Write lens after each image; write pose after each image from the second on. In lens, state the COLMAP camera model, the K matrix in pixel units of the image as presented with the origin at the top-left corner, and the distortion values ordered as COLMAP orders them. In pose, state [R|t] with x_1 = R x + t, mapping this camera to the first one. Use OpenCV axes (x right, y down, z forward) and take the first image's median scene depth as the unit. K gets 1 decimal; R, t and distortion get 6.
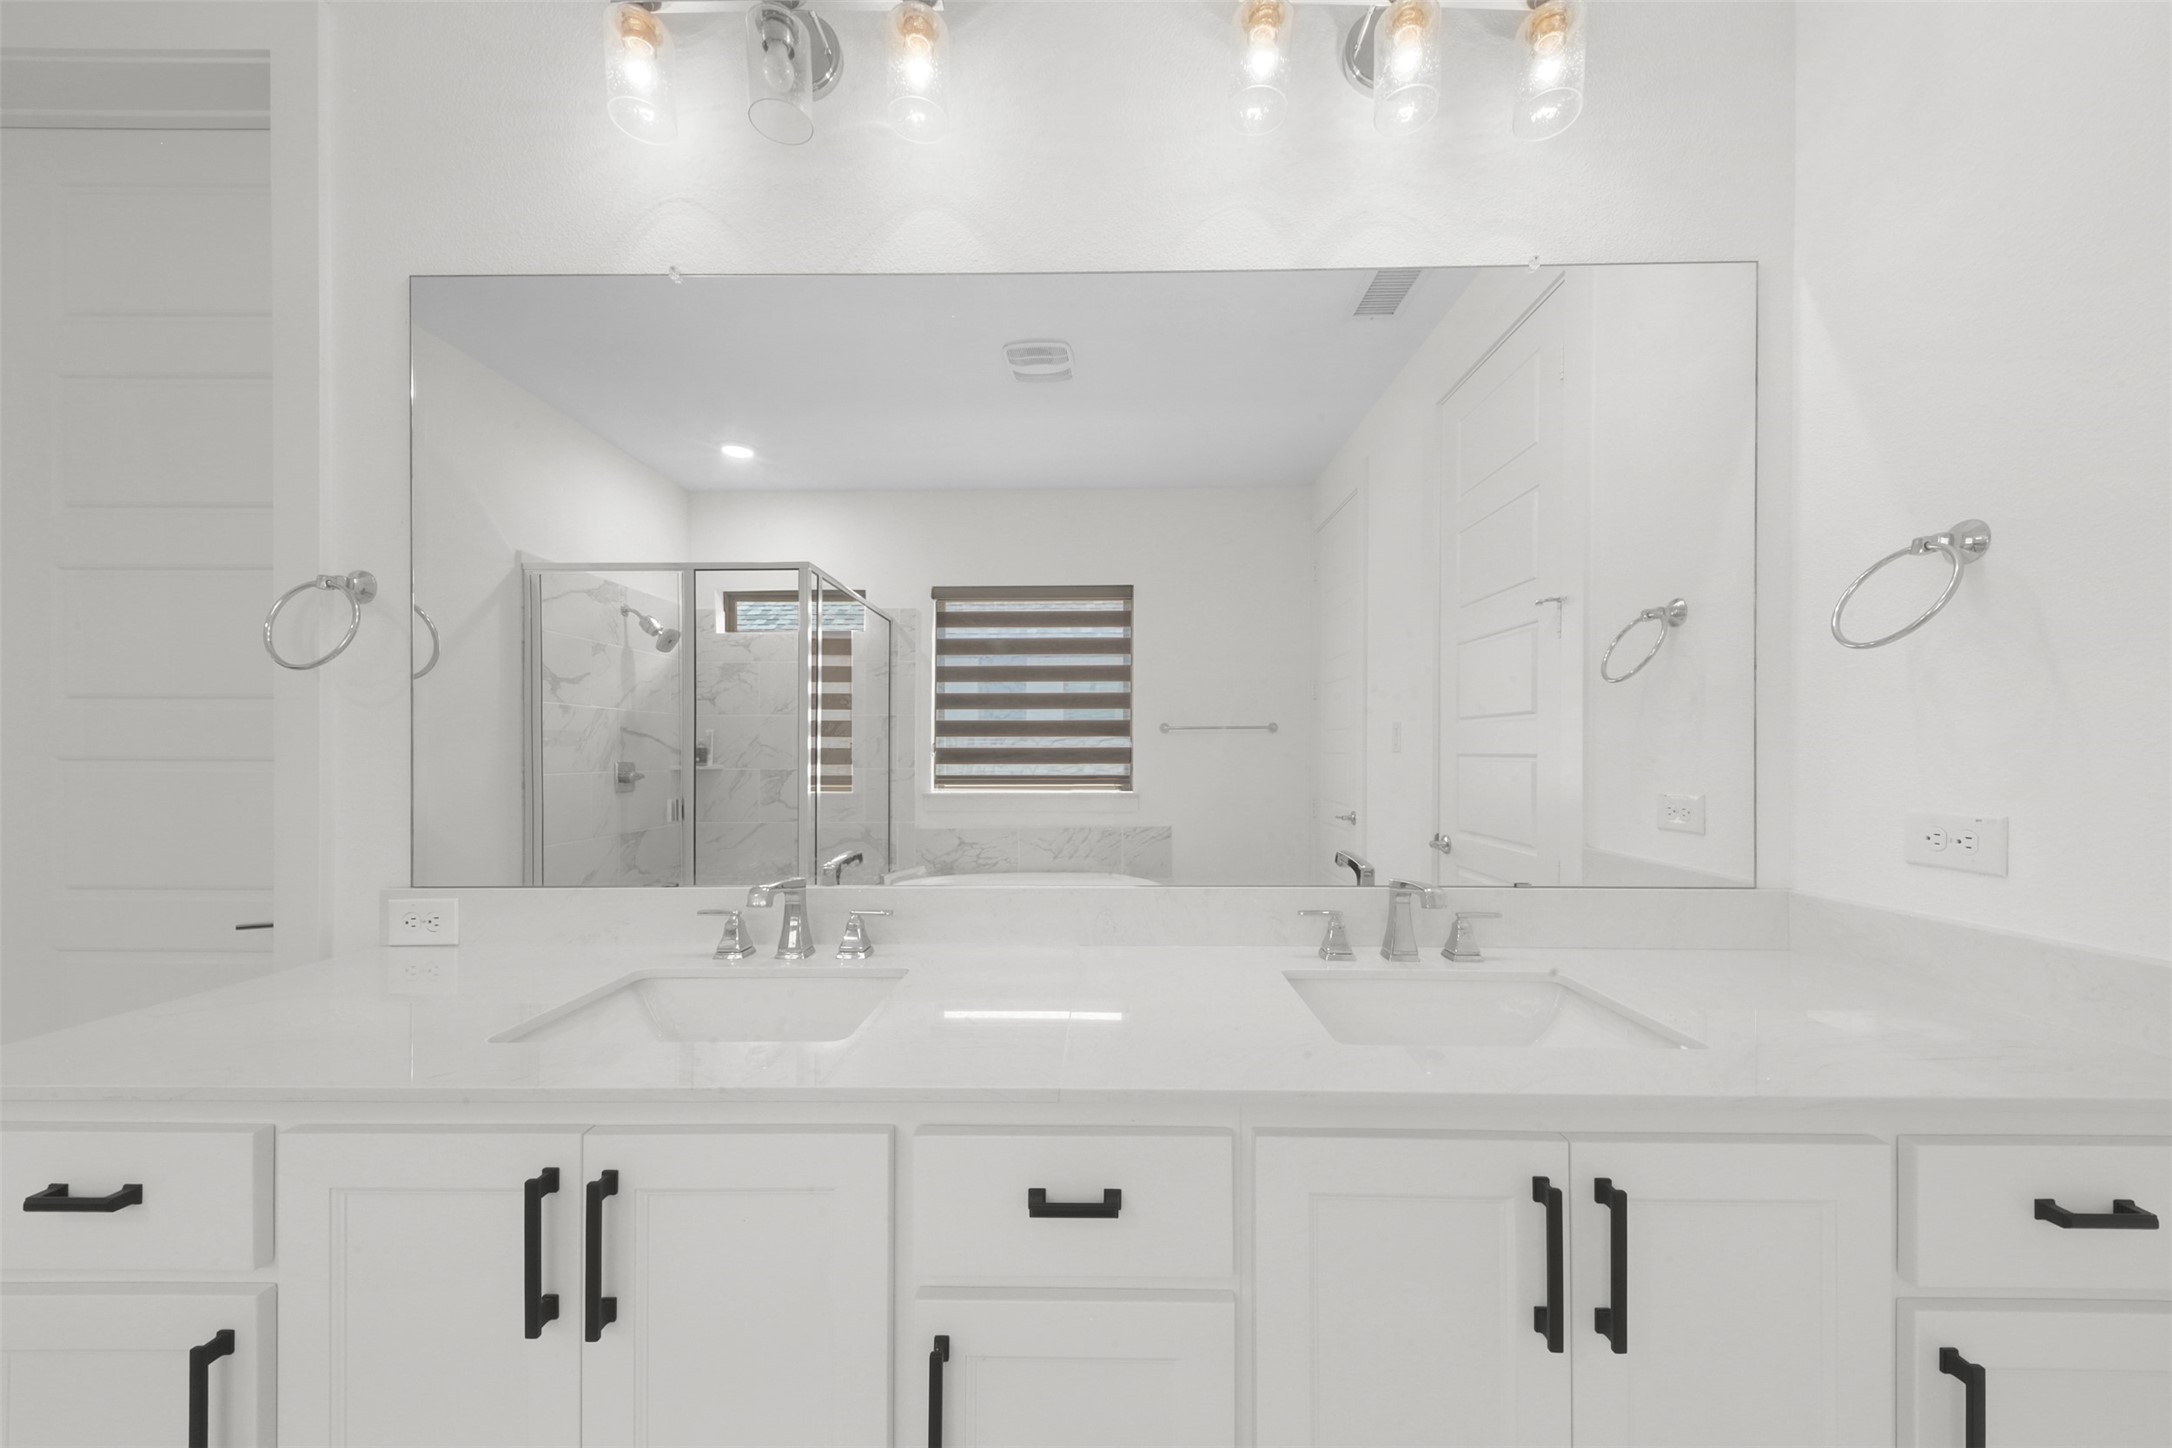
lens RADIAL K [[739.9, 0, 1087.3], [0, 739.9, 743.7], [0, 0, 1]] dist [0.021300, -0.007016]
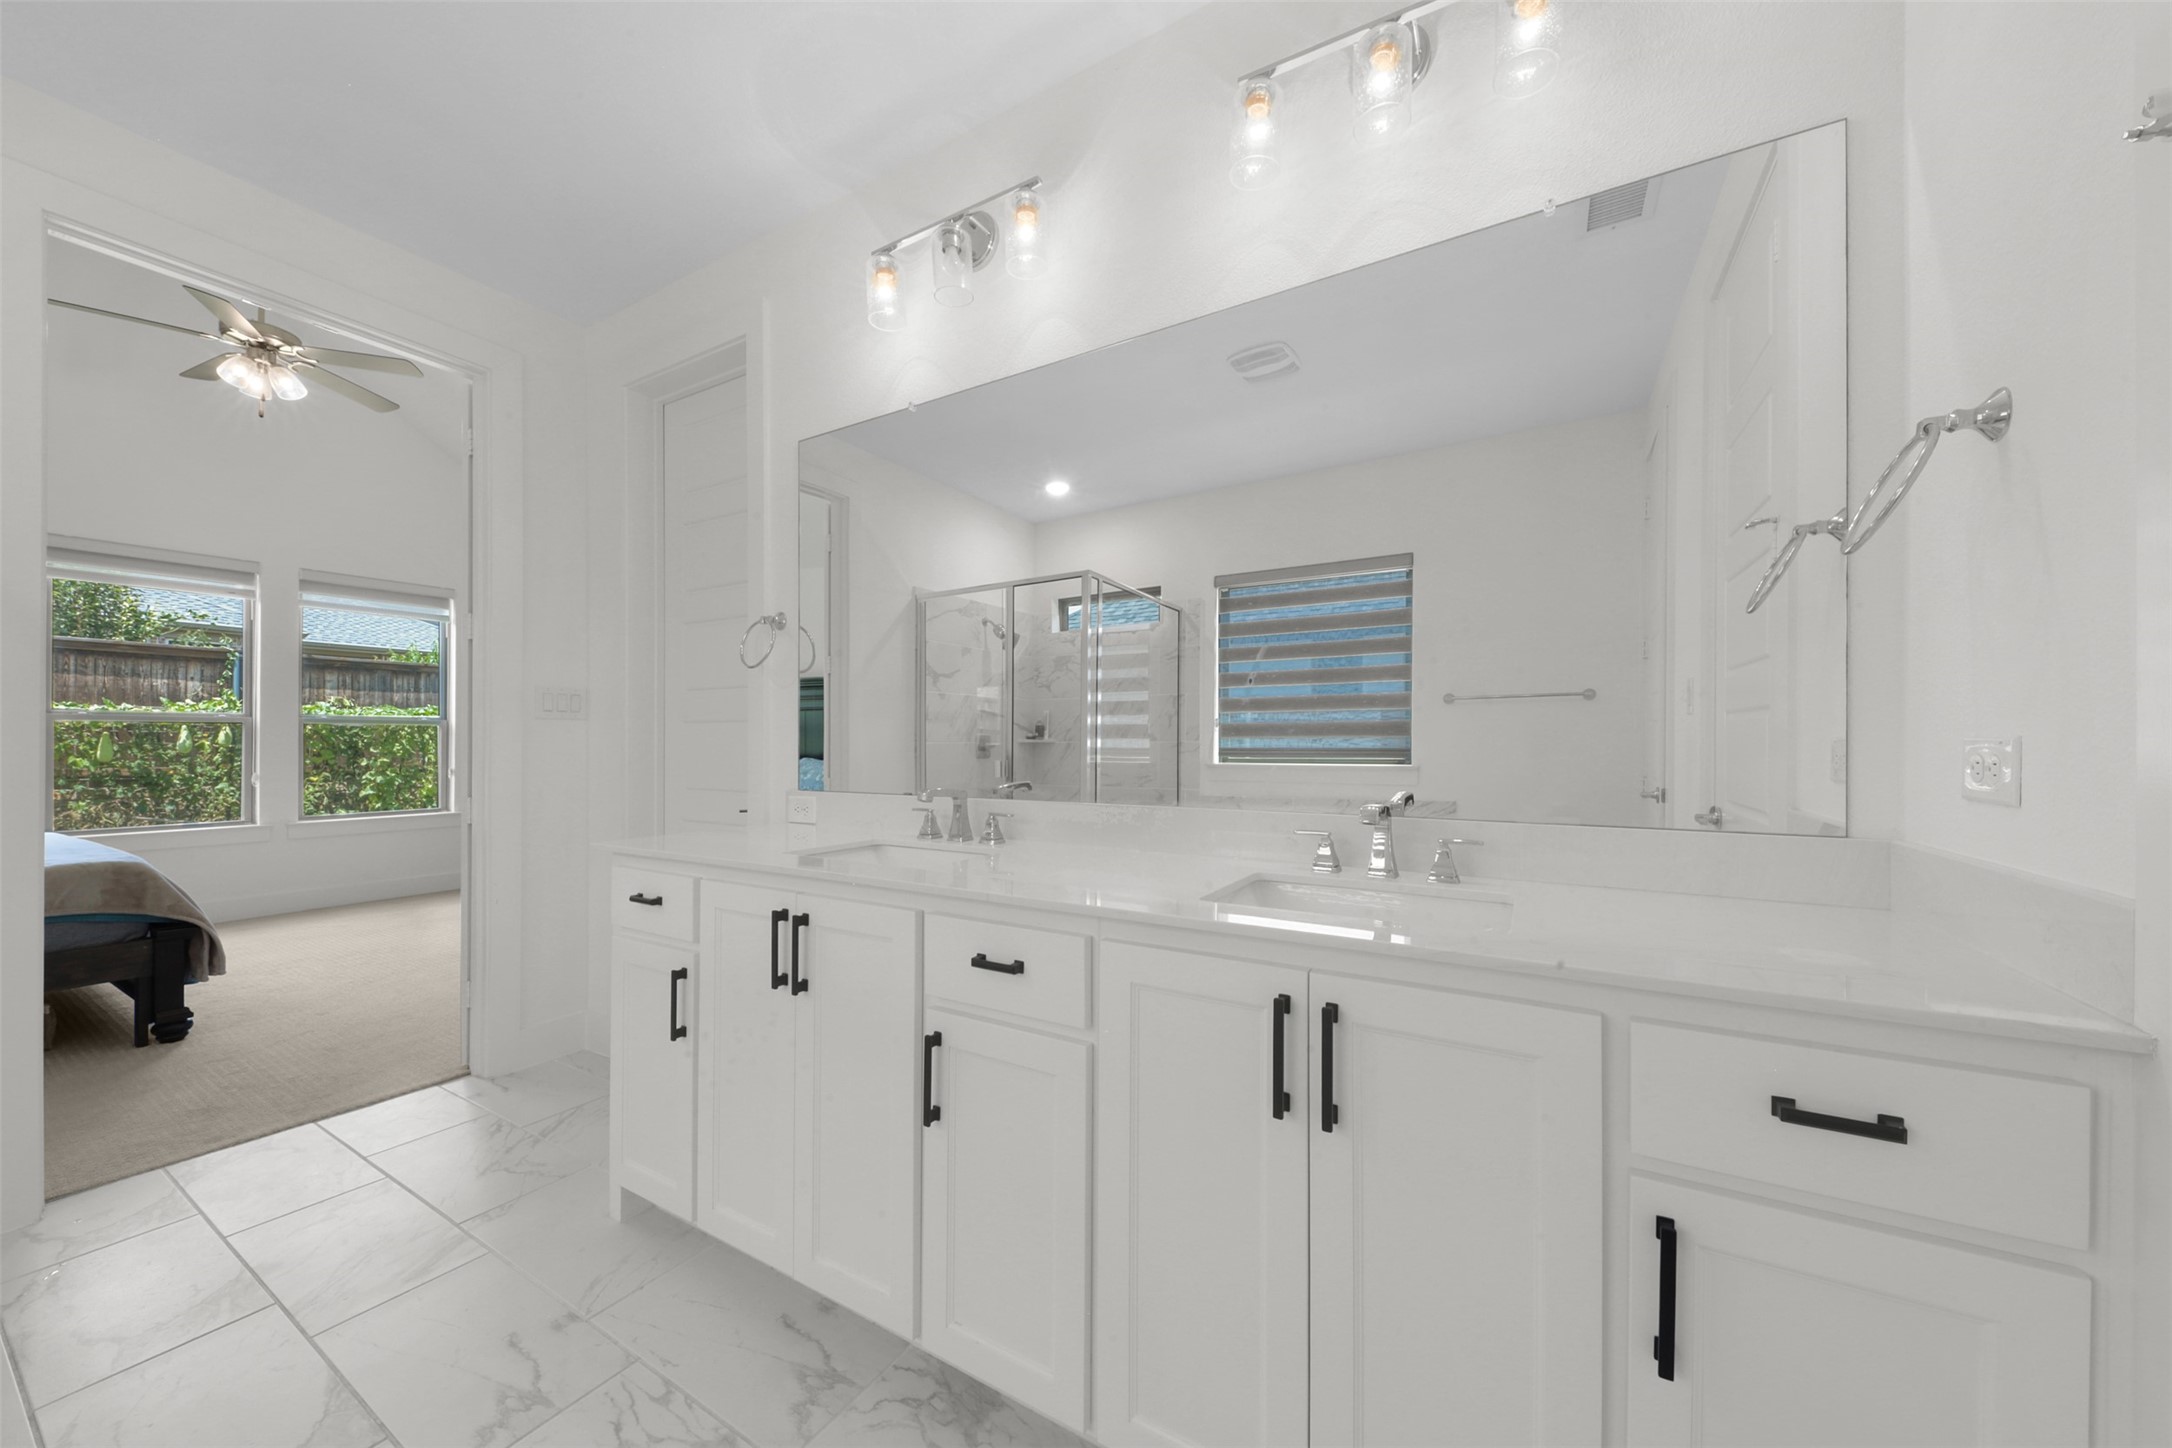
lens RADIAL K [[748.3, 0, 1090.5], [0, 748.3, 724.8], [0, 0, 1]] dist [0.008567, -0.000182]
pose [[0.871390, -0.013582, -0.490403, 0.221570], [0.008678, 0.999887, -0.012272, 0.026280], [0.490514, 0.006438, 0.871410, -0.075287]]
